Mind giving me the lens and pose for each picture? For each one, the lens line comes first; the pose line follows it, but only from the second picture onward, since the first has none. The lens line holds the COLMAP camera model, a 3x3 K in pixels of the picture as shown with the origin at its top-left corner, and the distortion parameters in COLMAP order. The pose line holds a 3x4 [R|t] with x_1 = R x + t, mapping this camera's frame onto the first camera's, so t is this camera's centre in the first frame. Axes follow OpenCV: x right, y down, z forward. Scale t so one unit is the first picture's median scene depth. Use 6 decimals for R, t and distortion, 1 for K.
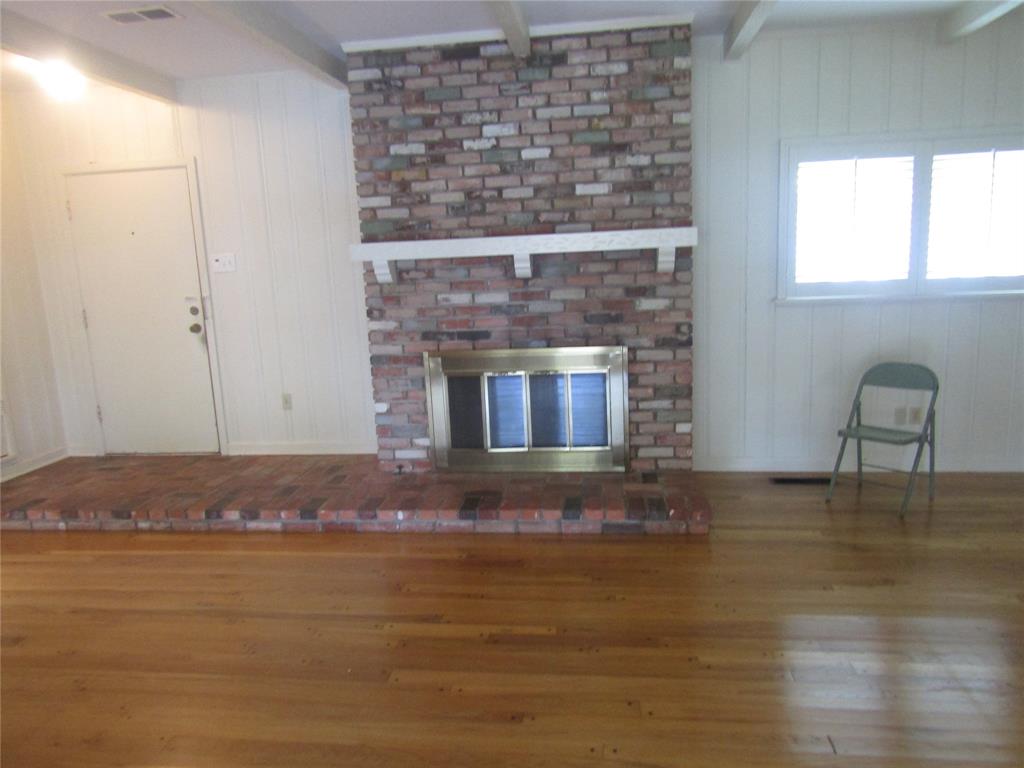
lens RADIAL K [[723.1, 0, 512.8], [0, 723.1, 385.5], [0, 0, 1]] dist [-0.009481, 0.009370]
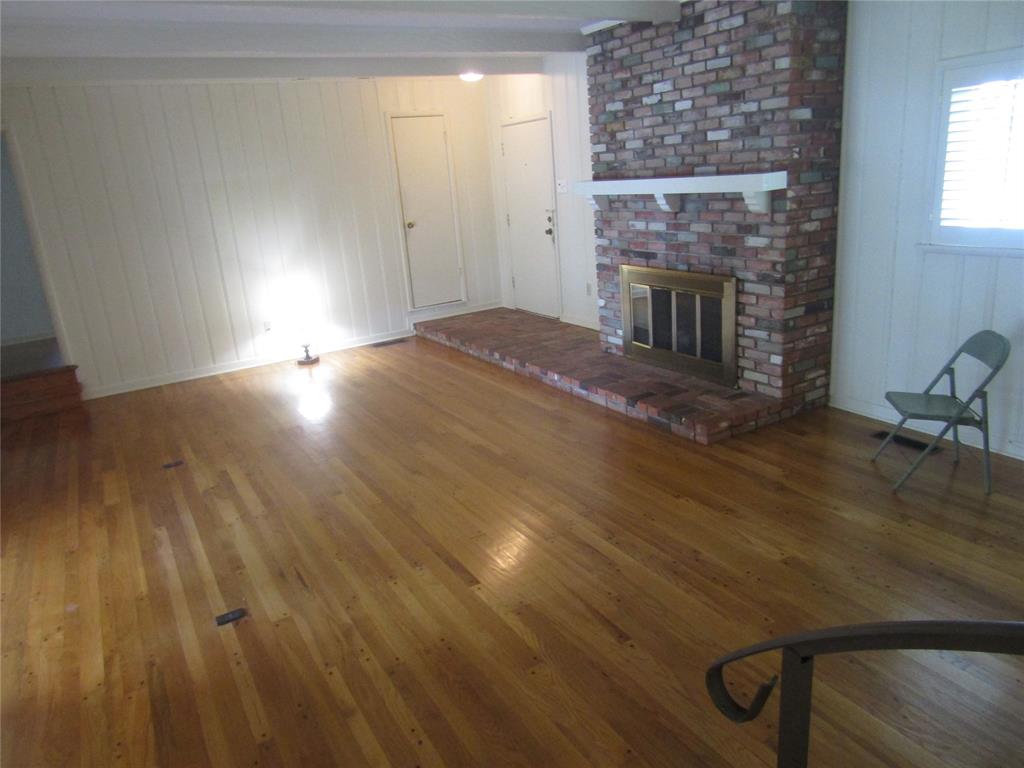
lens RADIAL K [[723.1, 0, 511.3], [0, 723.1, 383.5], [0, 0, 1]] dist [-0.009481, 0.009370]
pose [[0.609879, 0.222212, -0.760703, 0.846859], [-0.084403, 0.972638, 0.216453, -0.109426], [0.787987, -0.067804, 0.611947, 0.026571]]
